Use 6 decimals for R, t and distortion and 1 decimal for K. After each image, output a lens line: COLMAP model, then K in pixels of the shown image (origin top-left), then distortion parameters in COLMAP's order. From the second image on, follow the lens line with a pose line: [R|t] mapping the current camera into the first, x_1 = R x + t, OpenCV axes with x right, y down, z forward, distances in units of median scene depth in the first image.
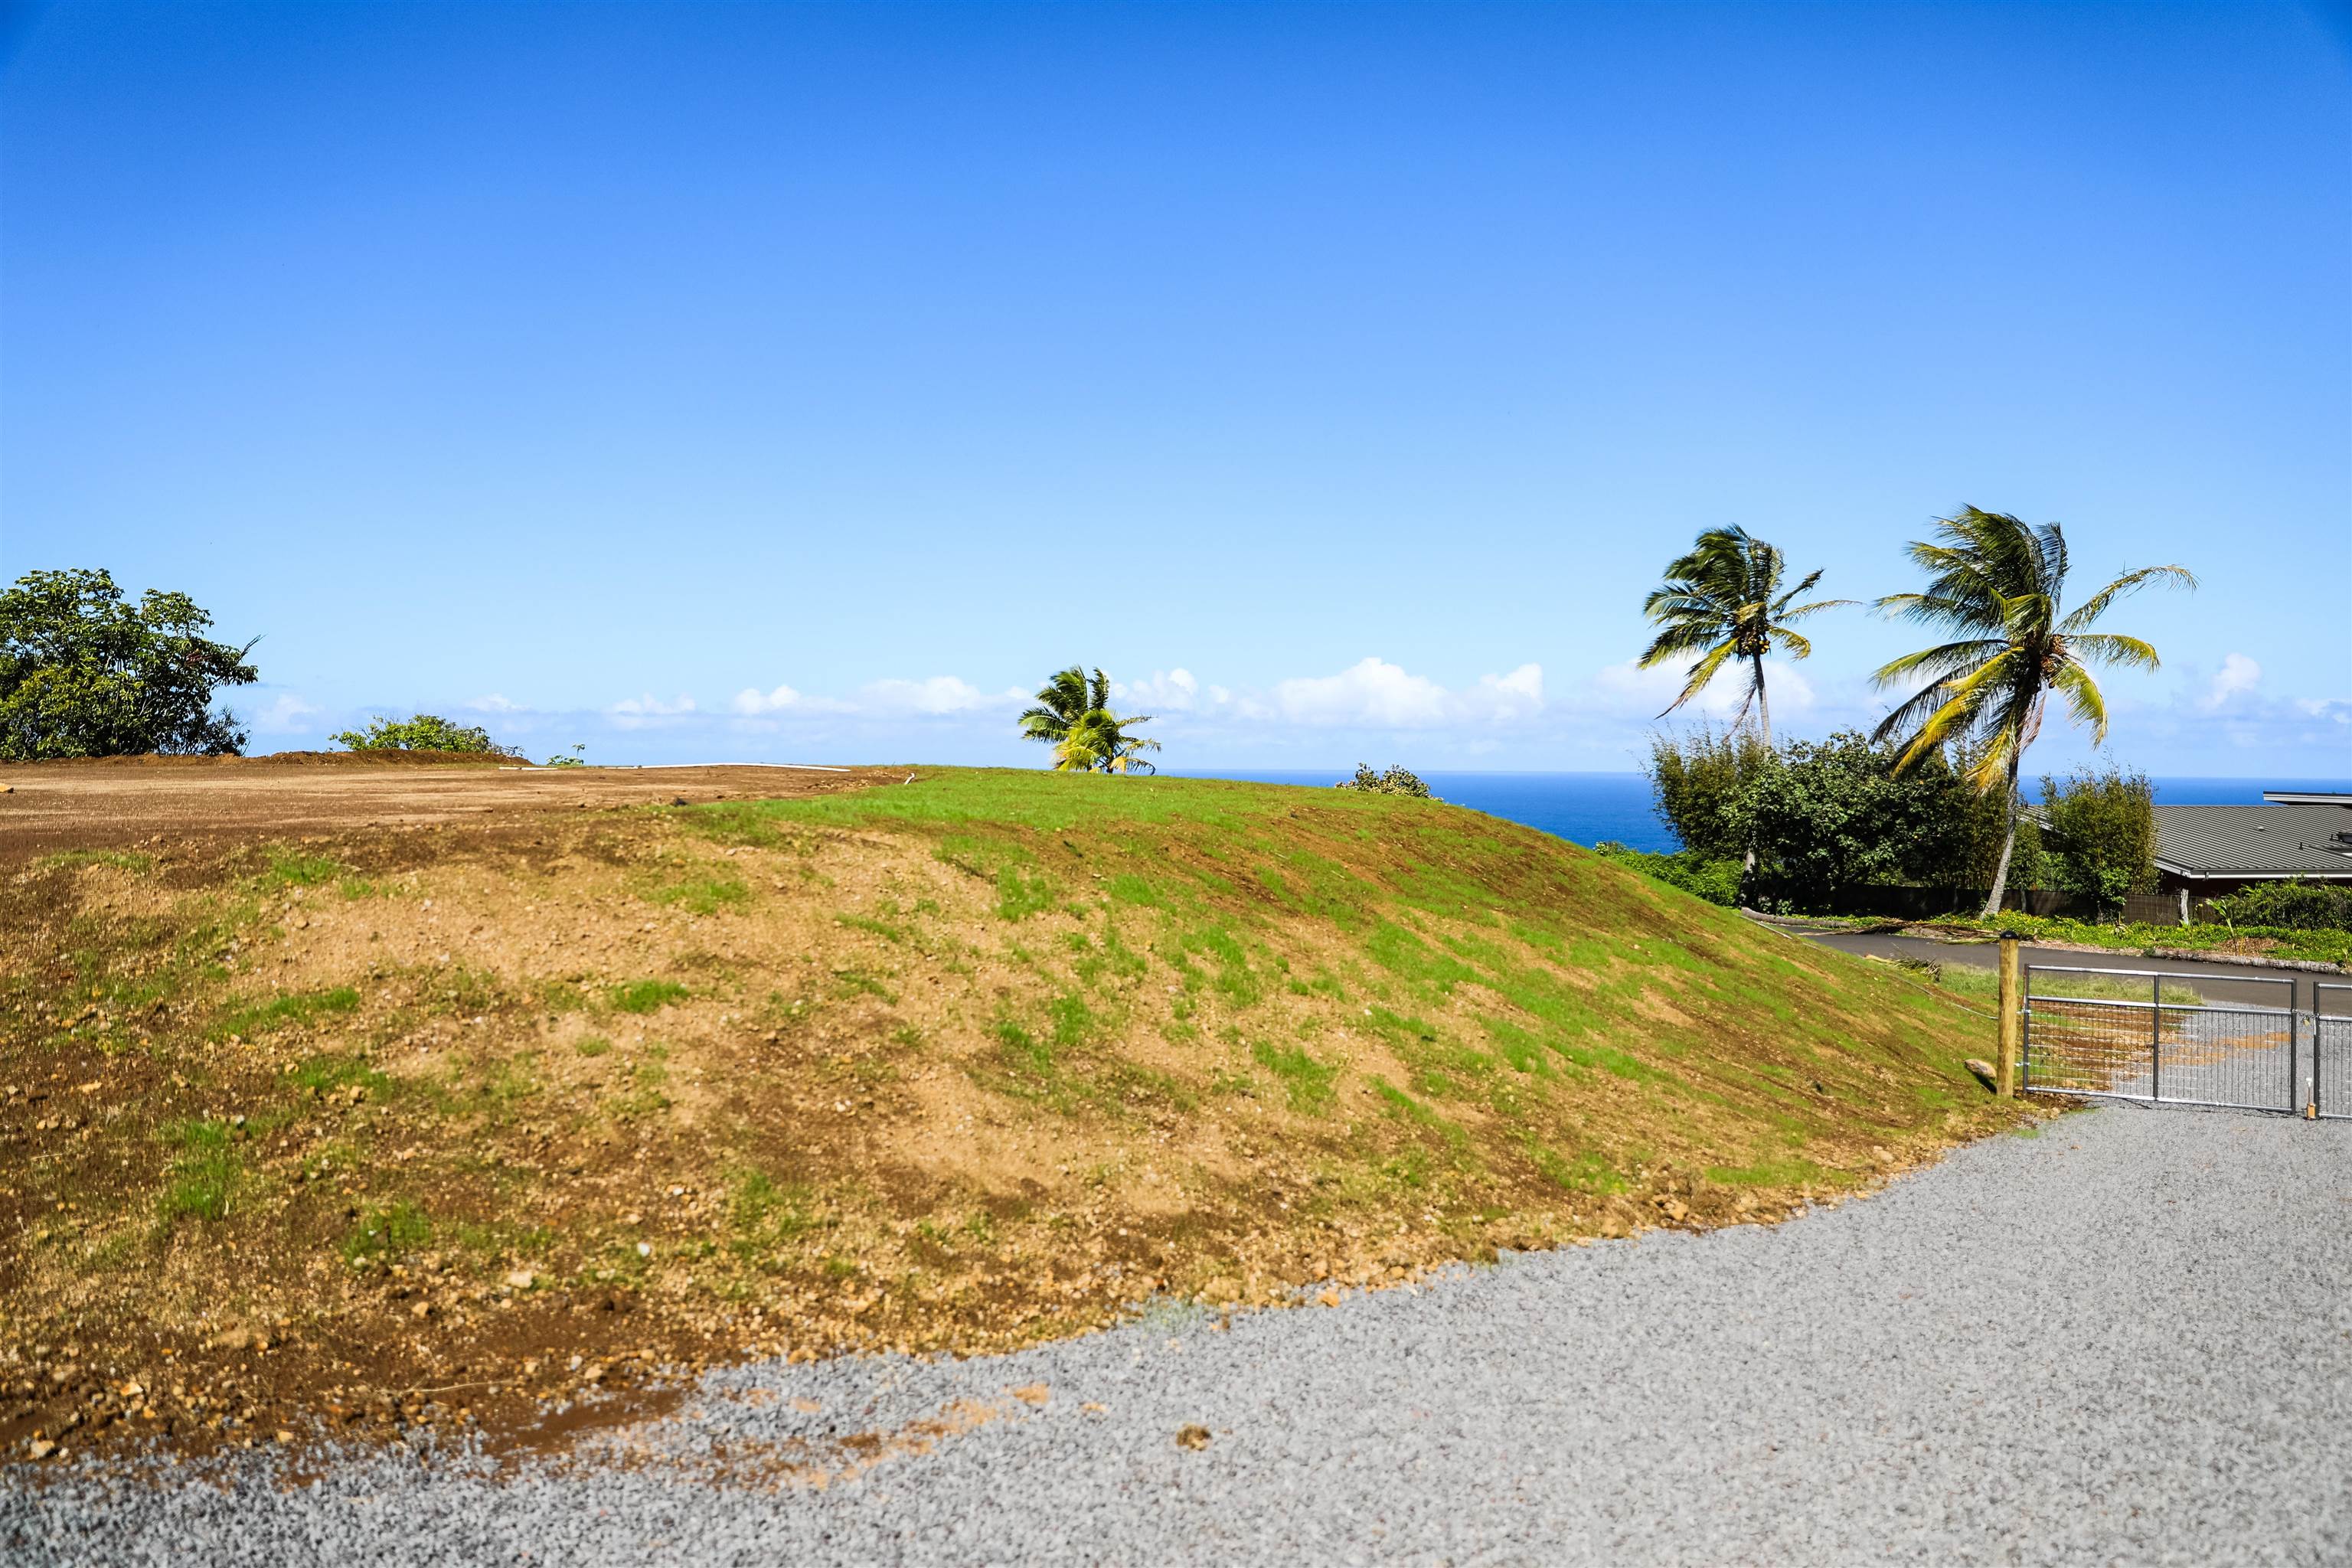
lens RADIAL K [[1692.1, 0, 1171.9], [0, 1692.1, 784.0], [0, 0, 1]] dist [-0.001230, 0.002129]
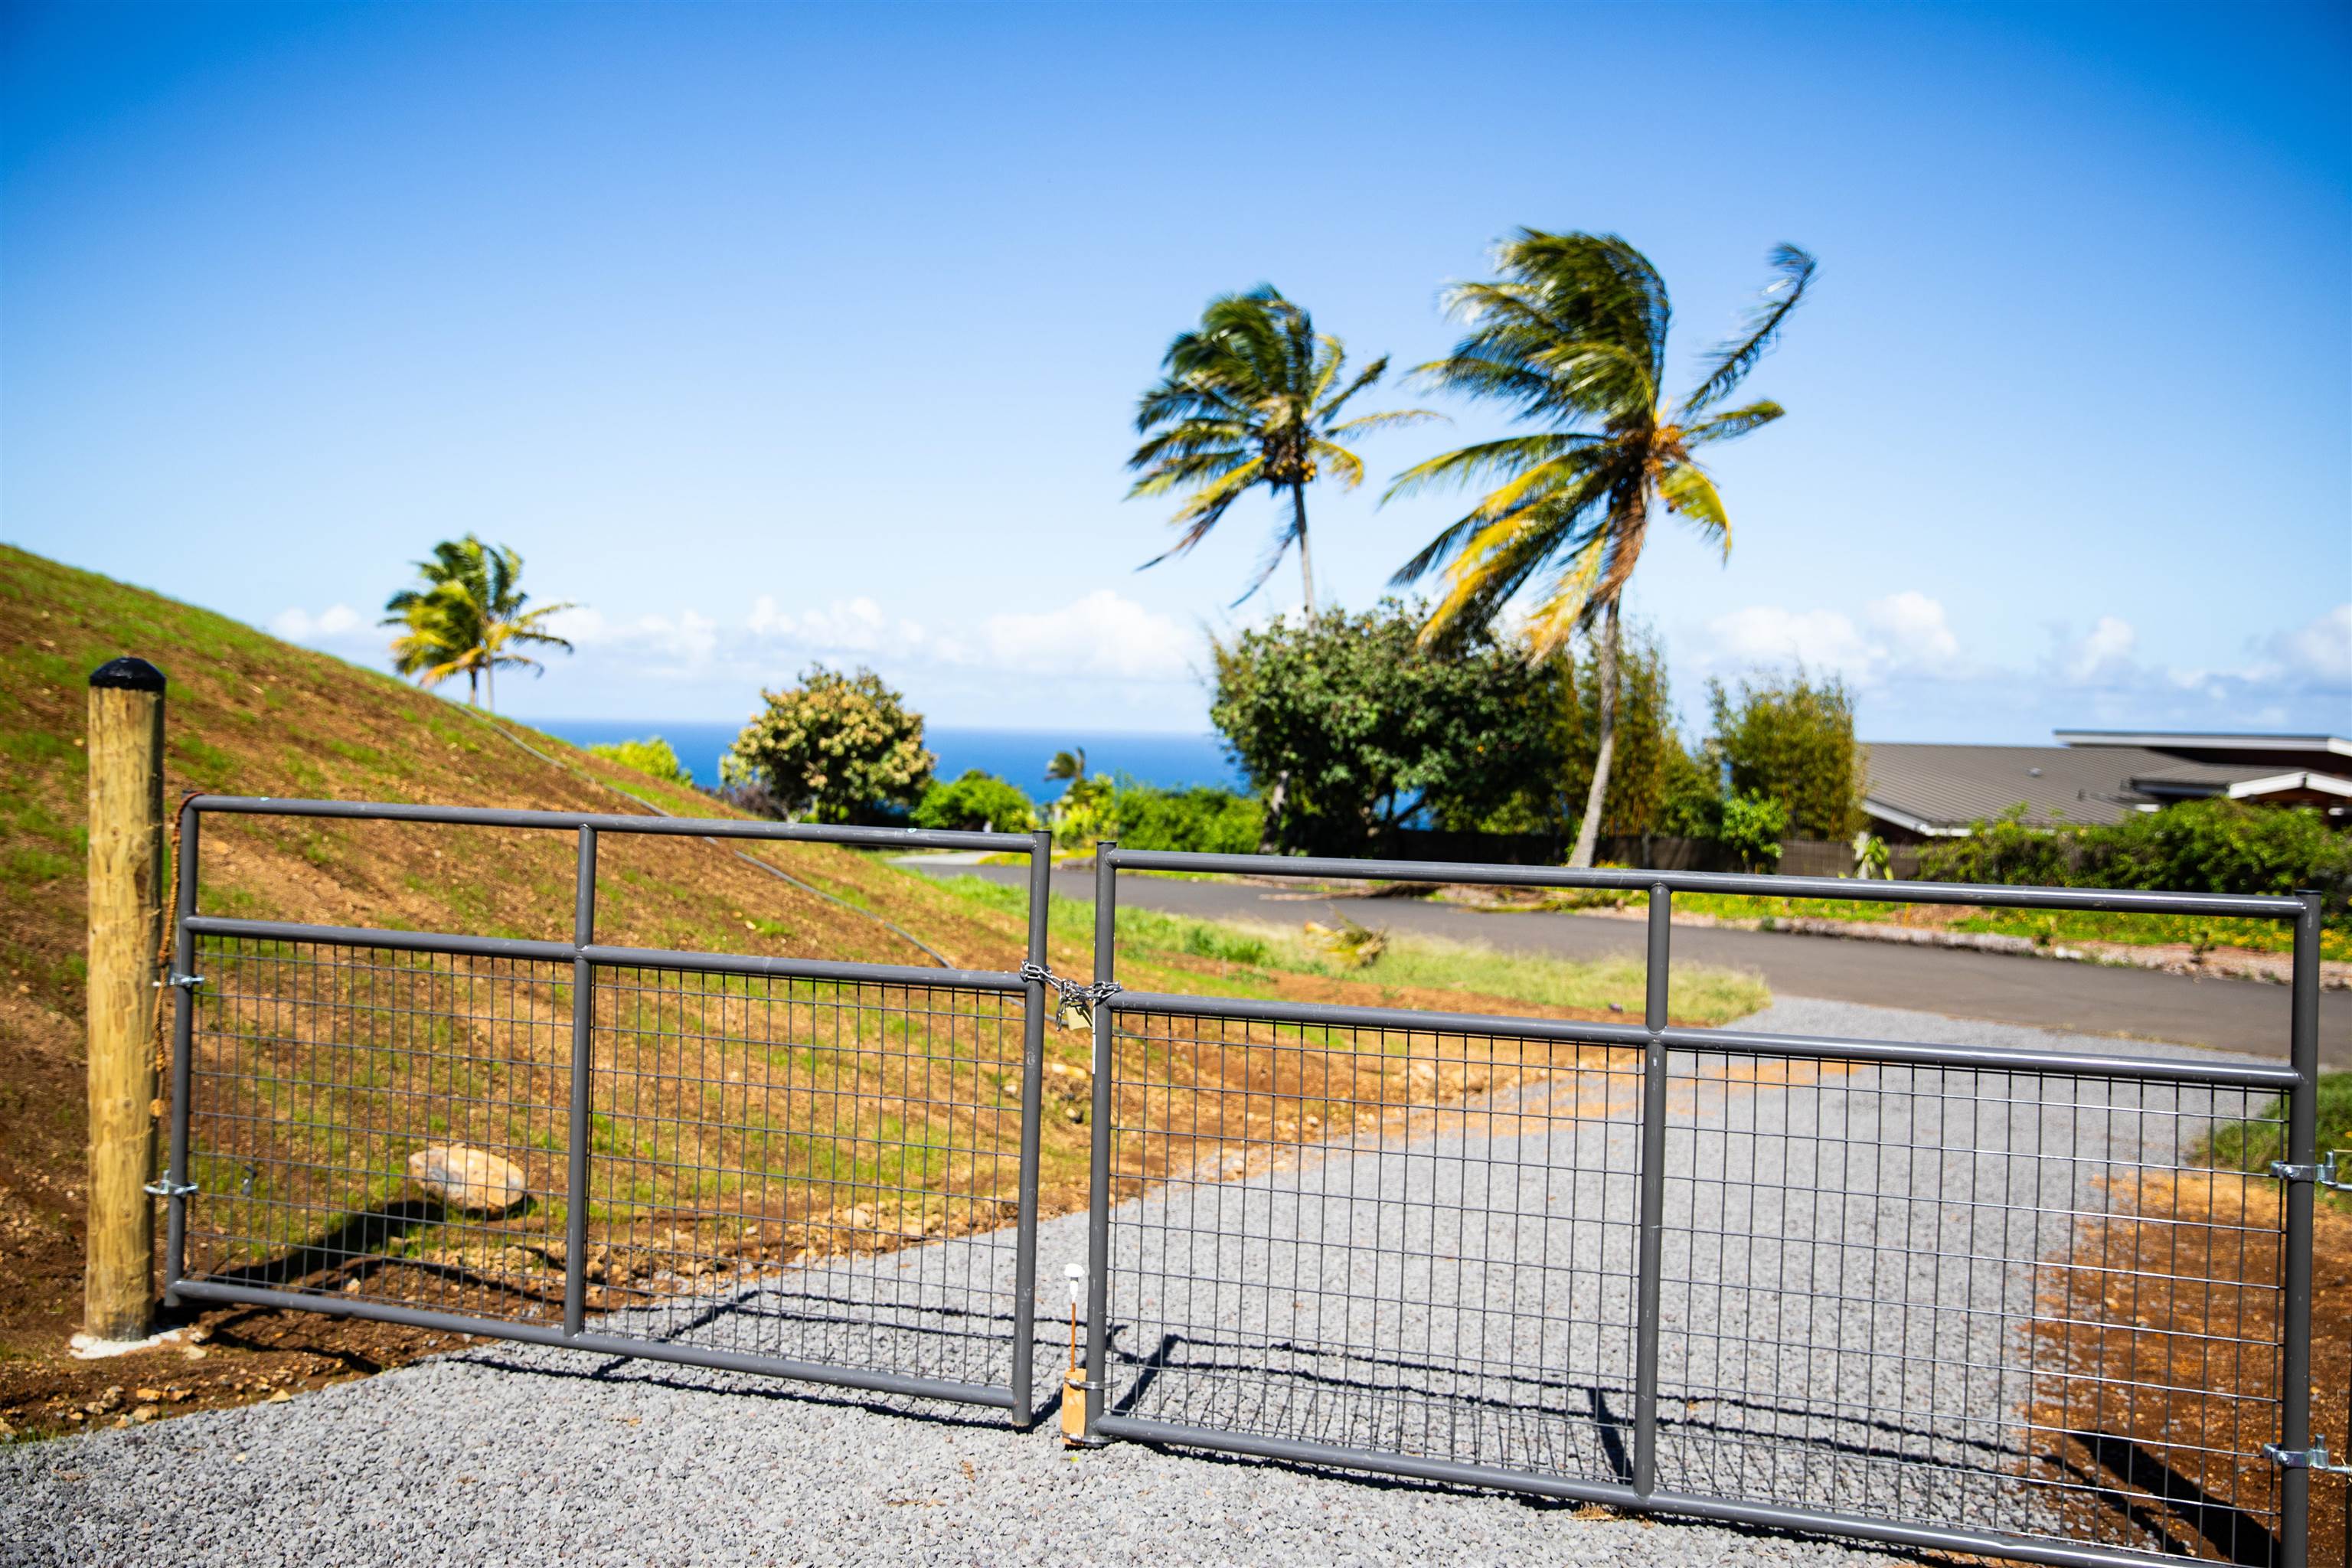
lens RADIAL K [[1948.1, 0, 1176.1], [0, 1948.1, 777.4], [0, 0, 1]] dist [-0.005601, -0.001916]
pose [[0.994746, 0.017625, 0.100845, 0.226004], [-0.018188, 0.999824, 0.004666, 0.036774], [-0.100745, -0.006475, 0.994891, 0.244083]]
